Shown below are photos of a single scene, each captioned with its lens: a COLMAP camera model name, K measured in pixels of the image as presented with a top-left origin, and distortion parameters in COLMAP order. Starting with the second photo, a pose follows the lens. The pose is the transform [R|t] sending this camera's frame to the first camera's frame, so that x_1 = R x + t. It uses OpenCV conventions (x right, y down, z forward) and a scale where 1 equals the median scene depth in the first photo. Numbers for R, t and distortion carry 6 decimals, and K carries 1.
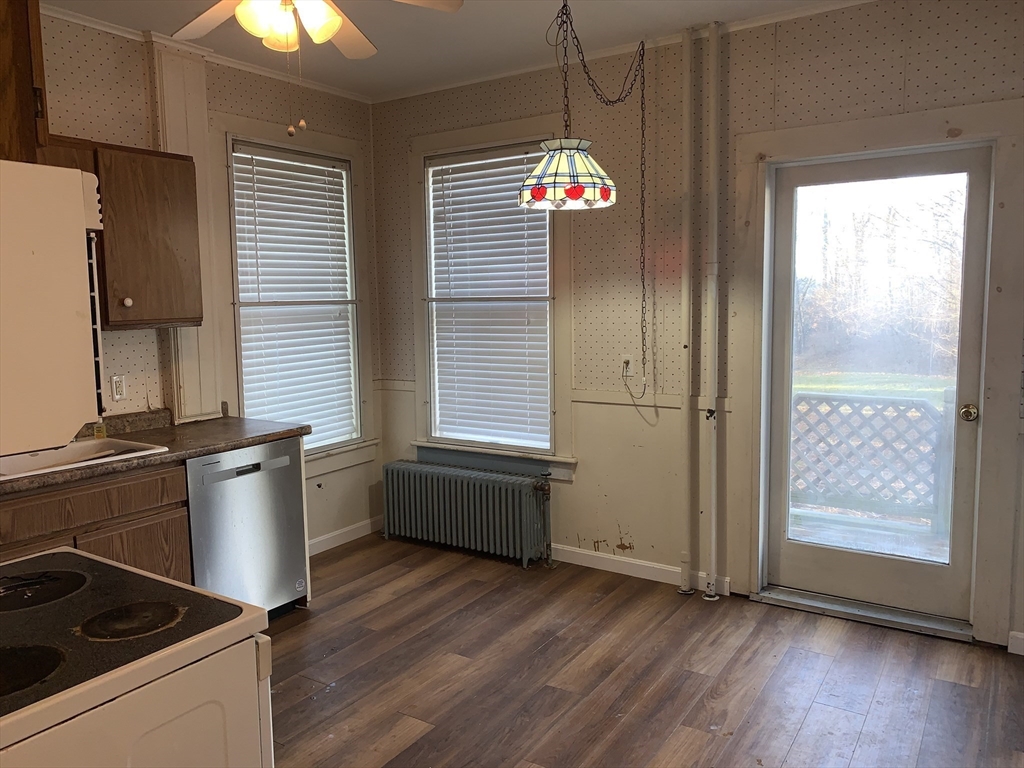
lens RADIAL K [[783.2, 0, 512.7], [0, 783.2, 369.4], [0, 0, 1]] dist [0.047773, -0.066246]
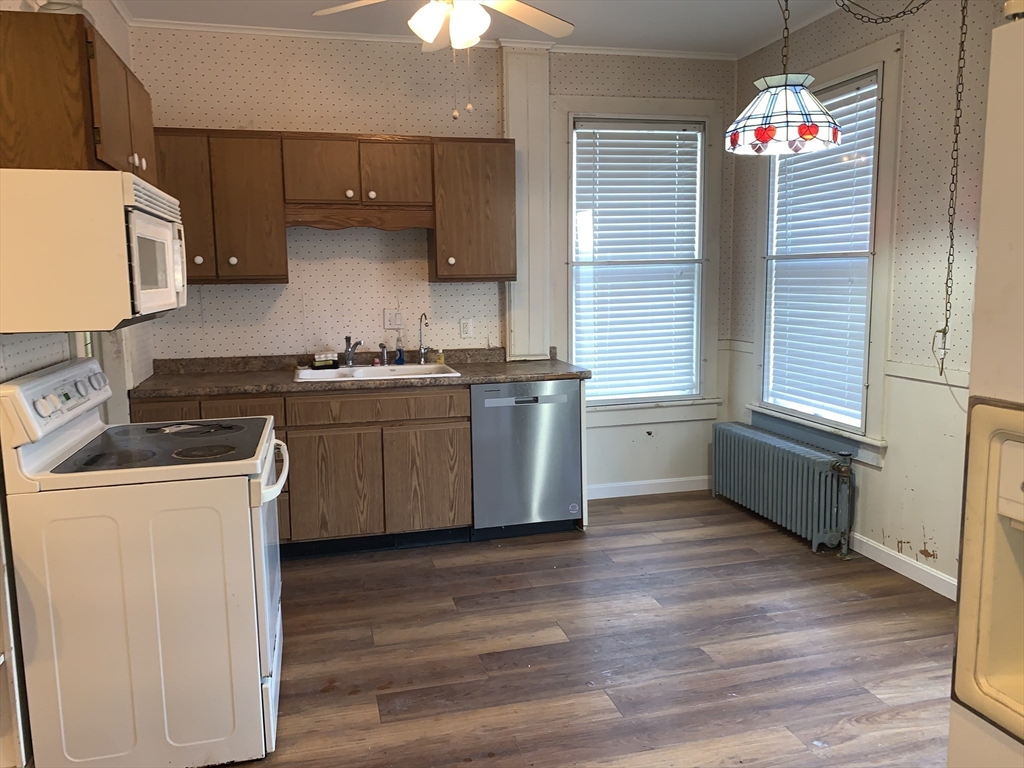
lens RADIAL K [[783.2, 0, 504.0], [0, 783.2, 375.6], [0, 0, 1]] dist [0.047773, -0.066246]
pose [[0.732330, 0.091135, -0.674823, 0.353606], [-0.059279, 0.995774, 0.070148, 0.006018], [0.678364, -0.011369, 0.734638, 0.083036]]
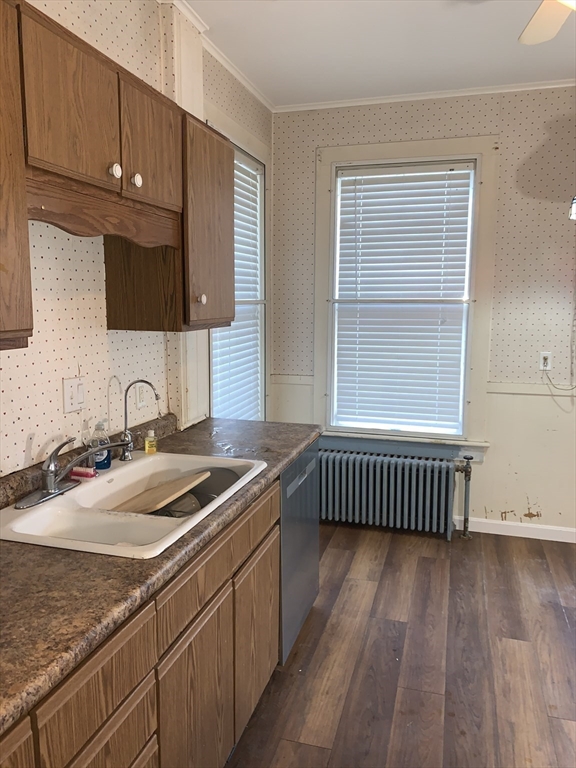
lens RADIAL K [[587.4, 0, 288.0], [0, 587.4, 377.3], [0, 0, 1]] dist [0.047773, -0.066246]
pose [[0.958449, -0.019562, 0.284592, -0.445996], [0.008553, 0.999168, 0.039875, -0.018006], [-0.285135, -0.035784, 0.957819, 0.259957]]
